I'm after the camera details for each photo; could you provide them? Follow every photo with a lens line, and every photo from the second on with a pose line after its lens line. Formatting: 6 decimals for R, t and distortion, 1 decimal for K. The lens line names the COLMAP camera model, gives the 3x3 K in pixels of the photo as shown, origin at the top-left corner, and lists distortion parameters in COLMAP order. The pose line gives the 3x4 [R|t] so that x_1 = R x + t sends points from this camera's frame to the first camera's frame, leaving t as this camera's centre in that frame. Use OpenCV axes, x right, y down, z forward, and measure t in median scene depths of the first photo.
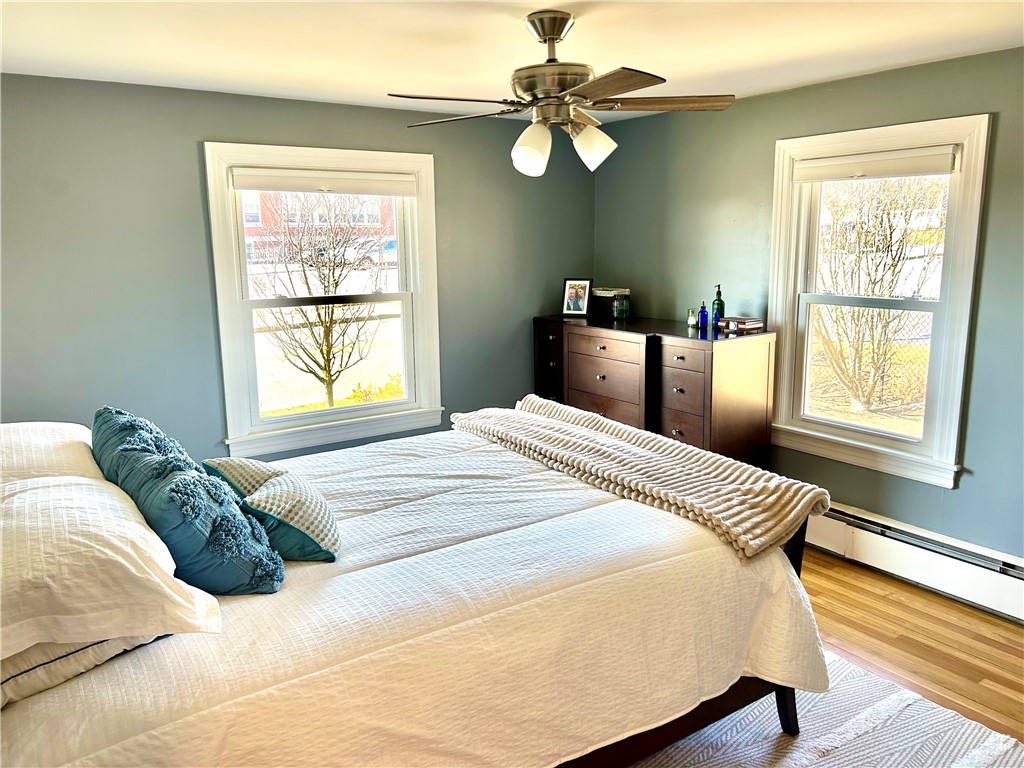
lens RADIAL K [[768.7, 0, 512.1], [0, 768.7, 375.9], [0, 0, 1]] dist [0.069765, -0.078019]
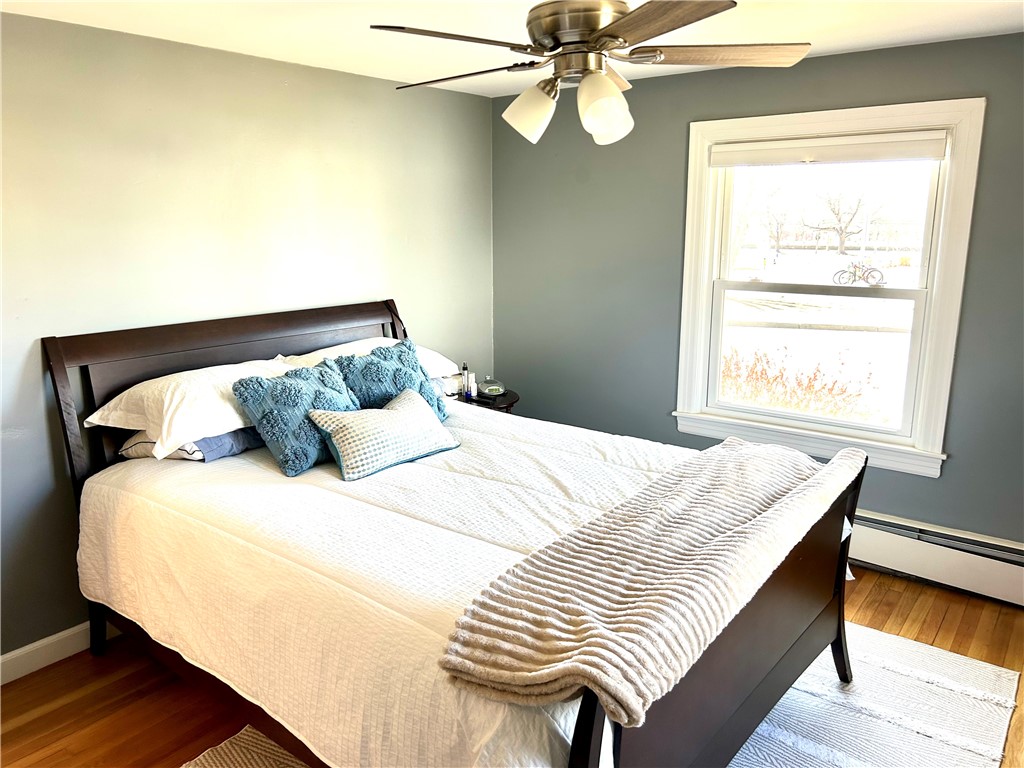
lens RADIAL K [[768.7, 0, 511.6], [0, 768.7, 388.7], [0, 0, 1]] dist [0.069765, -0.078019]
pose [[0.311823, 0.221538, -0.923952, 0.822068], [-0.170621, 0.969686, 0.174921, -0.143522], [0.934695, 0.103101, 0.340170, 0.678875]]
